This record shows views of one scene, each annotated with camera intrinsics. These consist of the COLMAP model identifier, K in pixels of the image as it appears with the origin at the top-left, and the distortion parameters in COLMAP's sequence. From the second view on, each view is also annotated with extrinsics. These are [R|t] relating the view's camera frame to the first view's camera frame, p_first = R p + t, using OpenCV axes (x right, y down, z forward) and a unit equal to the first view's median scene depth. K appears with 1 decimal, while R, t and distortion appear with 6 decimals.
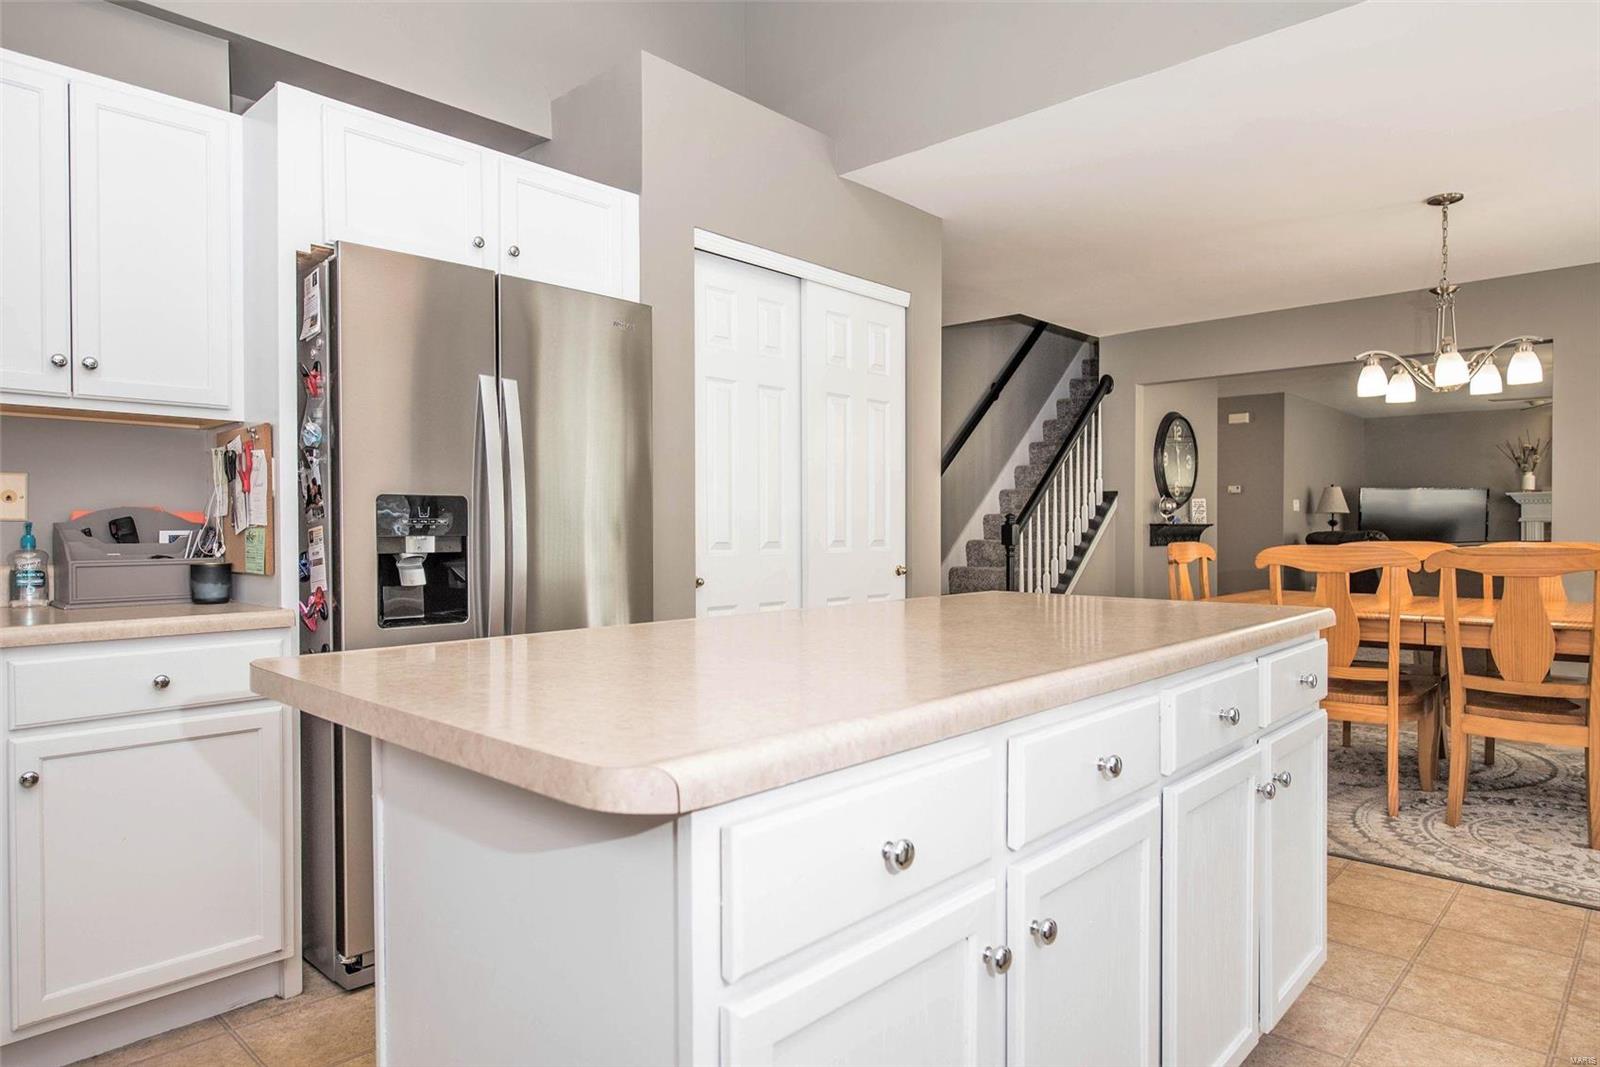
lens RADIAL K [[969.0, 0, 817.8], [0, 969.0, 540.1], [0, 0, 1]] dist [-0.008662, 0.005186]
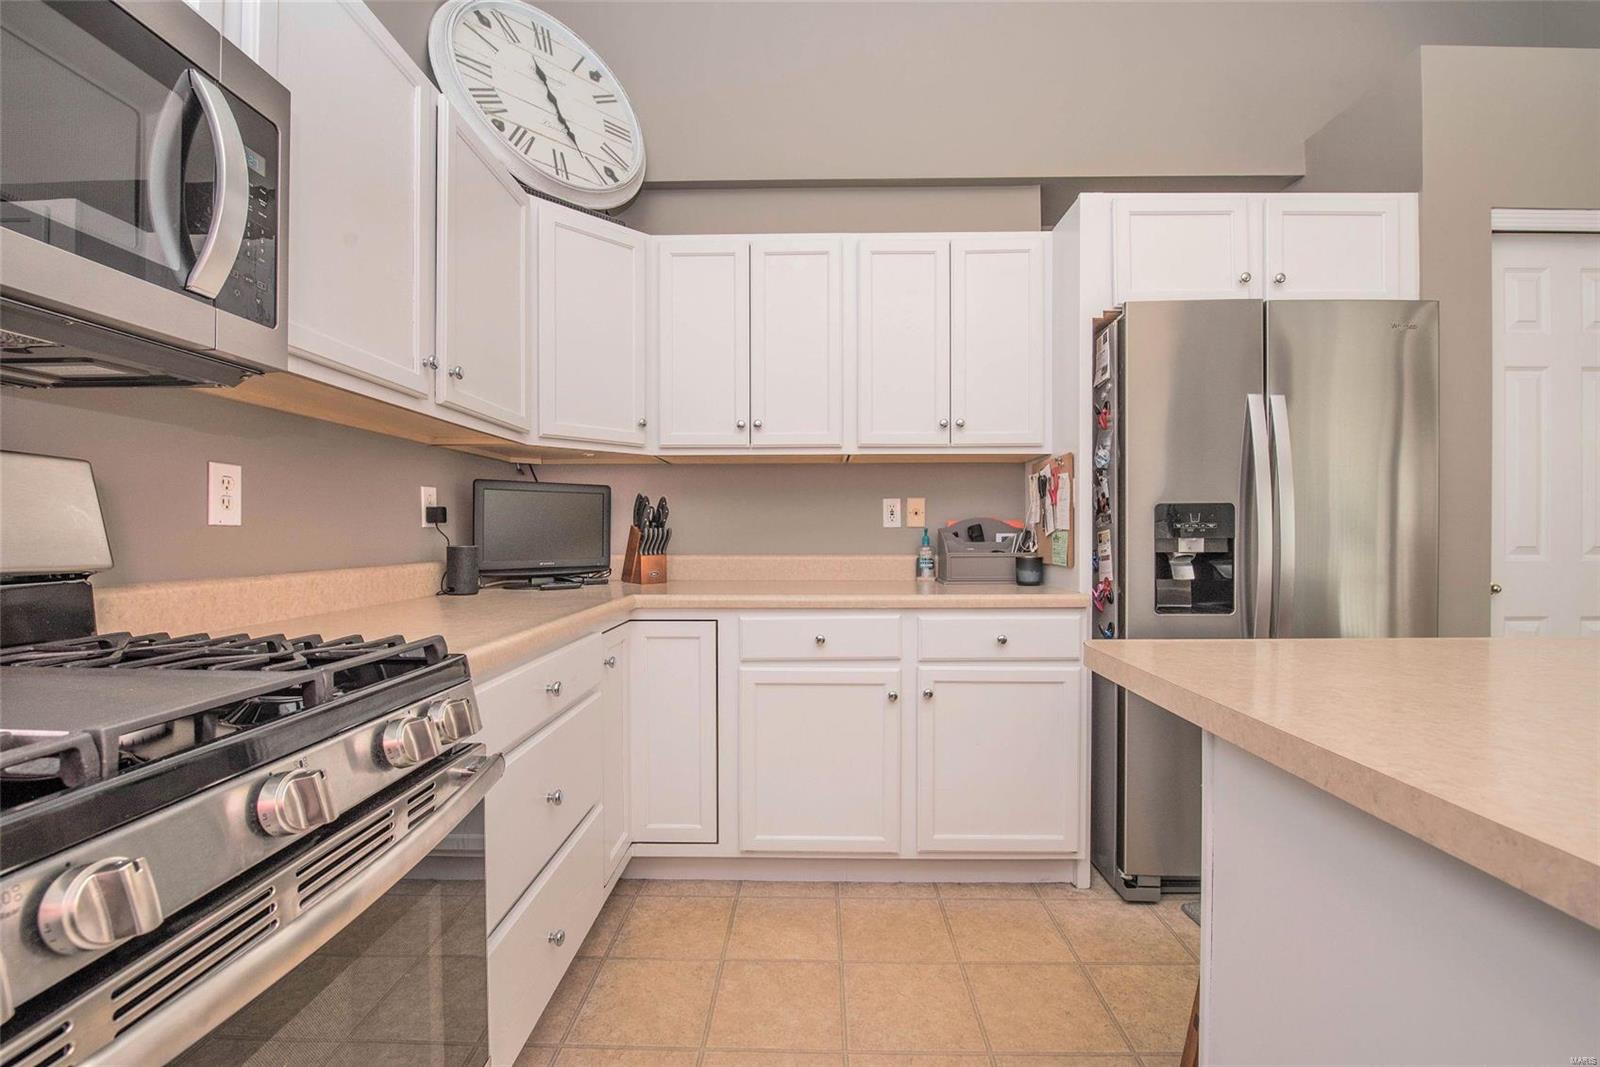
lens RADIAL K [[677.0, 0, 800.6], [0, 677.0, 542.9], [0, 0, 1]] dist [-0.013527, -0.000777]
pose [[0.657627, 0.010209, -0.753274, -0.107549], [-0.008362, 0.999945, 0.006252, 0.000698], [0.753297, 0.002187, 0.657677, 0.104174]]
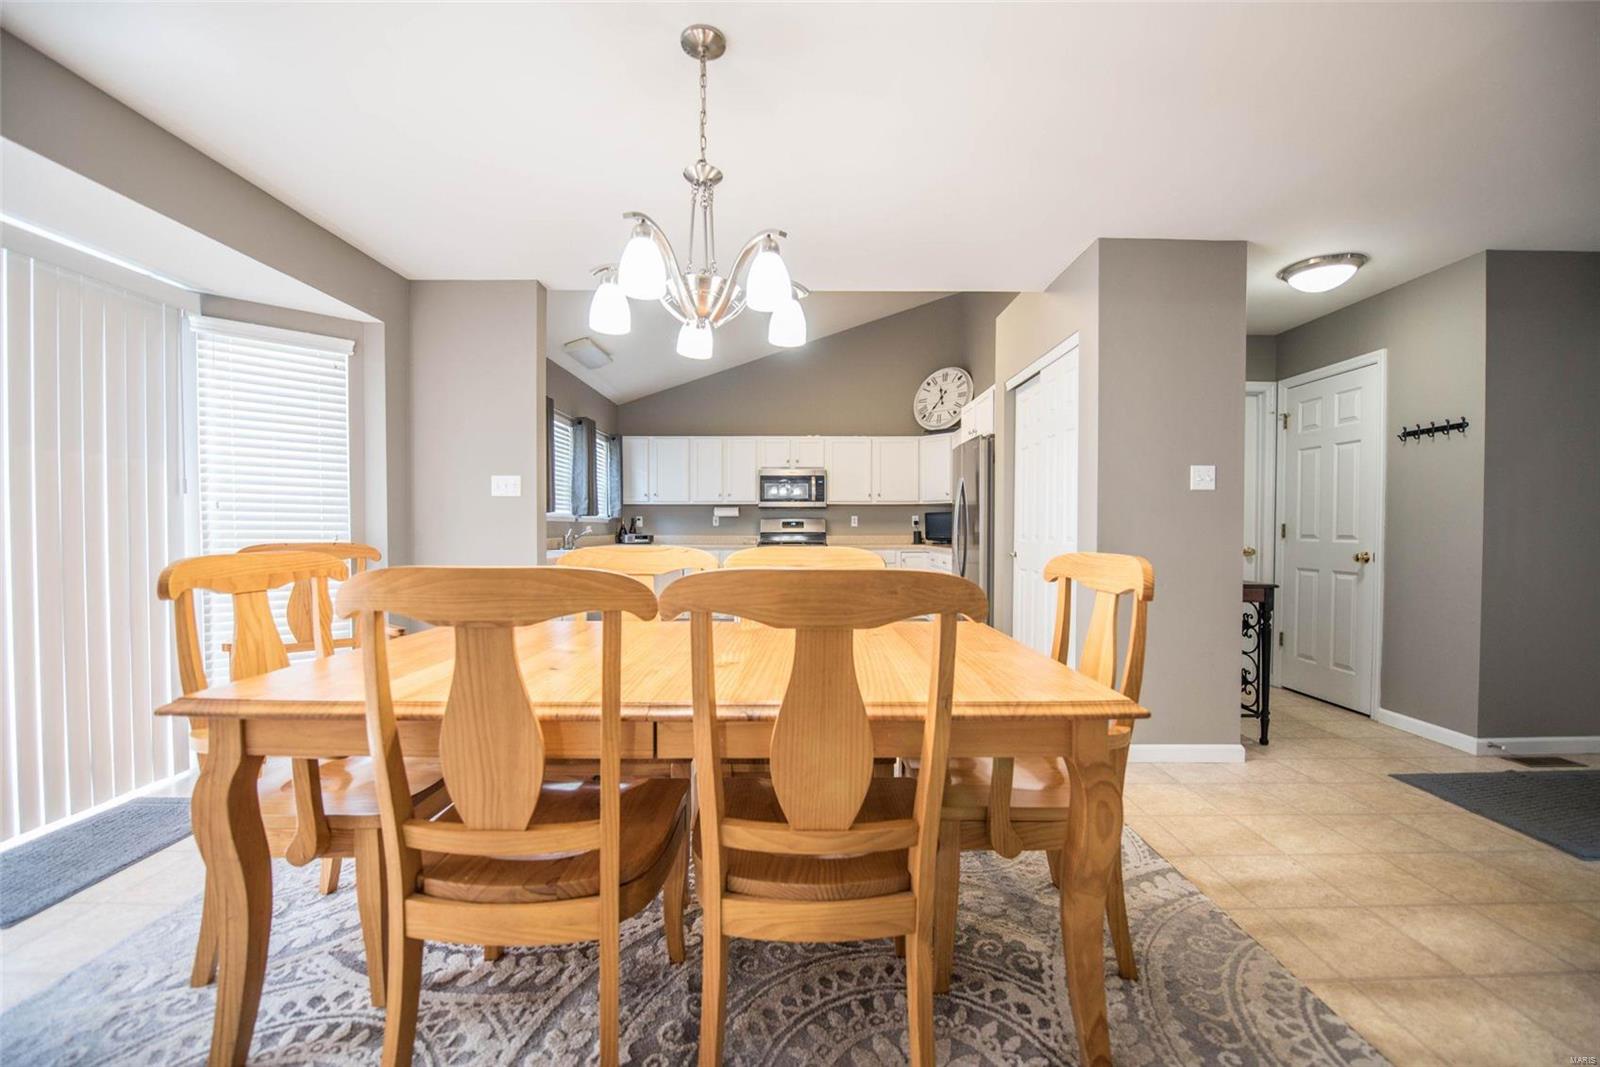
lens RADIAL K [[677.0, 0, 801.8], [0, 677.0, 541.4], [0, 0, 1]] dist [-0.013527, -0.000777]
pose [[-0.738227, 0.016017, -0.674363, 1.654921], [-0.004996, 0.999561, 0.029210, -0.029731], [0.674534, 0.024933, -0.737822, 2.473482]]
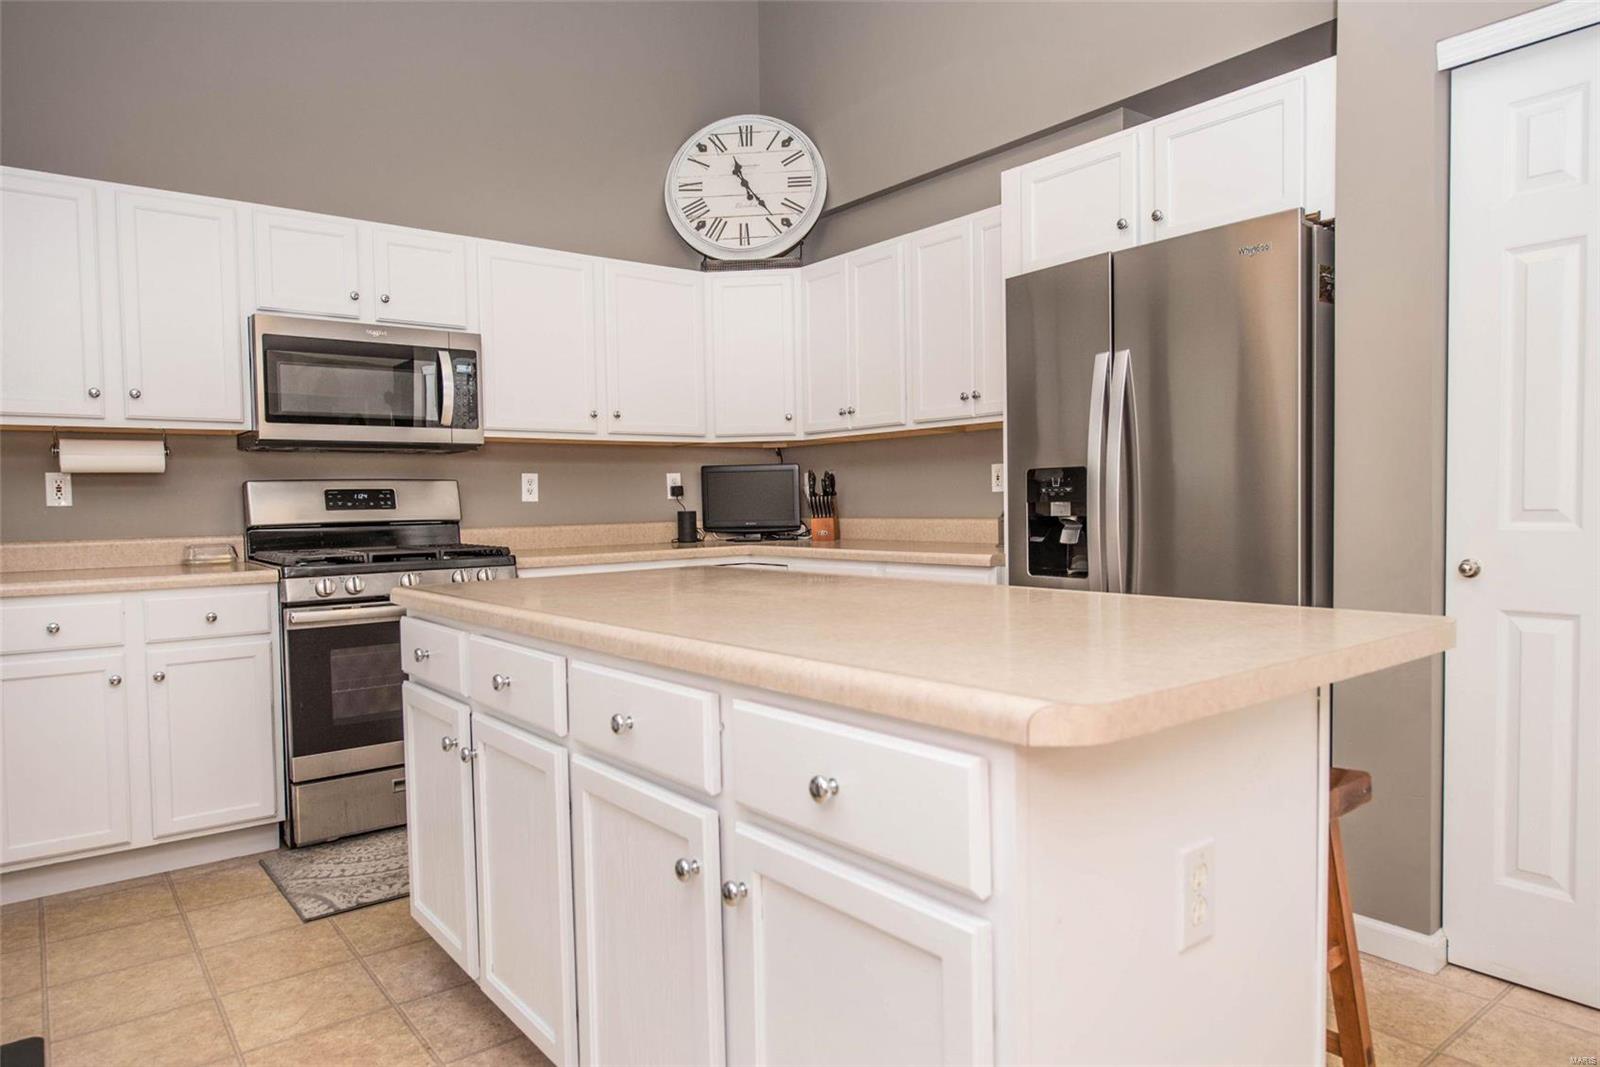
lens RADIAL K [[969.0, 0, 797.9], [0, 969.0, 542.7], [0, 0, 1]] dist [-0.008662, 0.005186]
pose [[-0.160684, 0.047822, -0.985847, 0.832404], [0.006394, 0.998855, 0.047411, -0.013200], [0.986985, 0.001315, -0.160806, 0.891975]]
